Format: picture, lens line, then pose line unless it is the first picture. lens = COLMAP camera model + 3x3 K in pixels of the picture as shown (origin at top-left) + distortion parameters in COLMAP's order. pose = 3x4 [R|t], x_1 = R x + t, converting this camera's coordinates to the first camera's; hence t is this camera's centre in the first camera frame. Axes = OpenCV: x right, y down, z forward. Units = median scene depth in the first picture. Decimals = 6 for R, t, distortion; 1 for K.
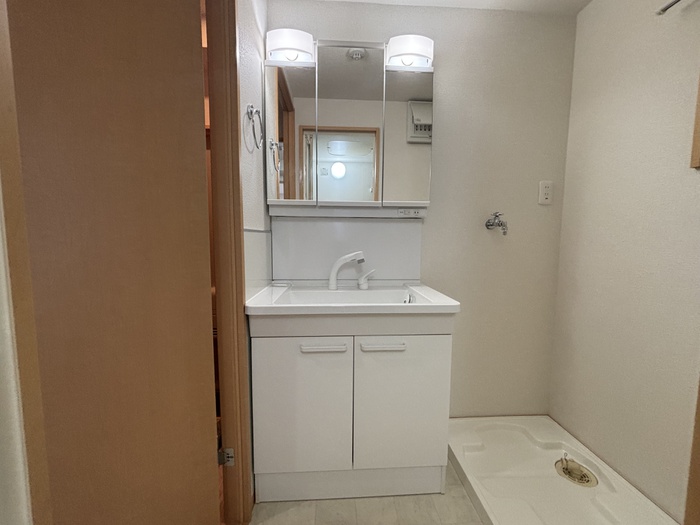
lens RADIAL K [[281.9, 0, 350.0], [0, 281.9, 263.0], [0, 0, 1]] dist [0.002189, -0.001258]
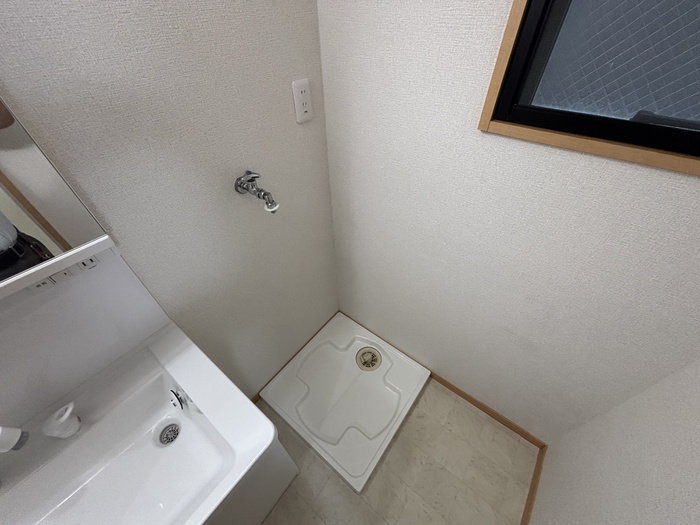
lens RADIAL K [[281.9, 0, 351.3], [0, 281.9, 261.4], [0, 0, 1]] dist [0.002189, -0.001258]
pose [[0.662072, -0.528439, 0.531425, 0.248847], [0.083075, 0.756475, 0.648725, -0.377635], [-0.744821, -0.385355, 0.544741, 0.448385]]
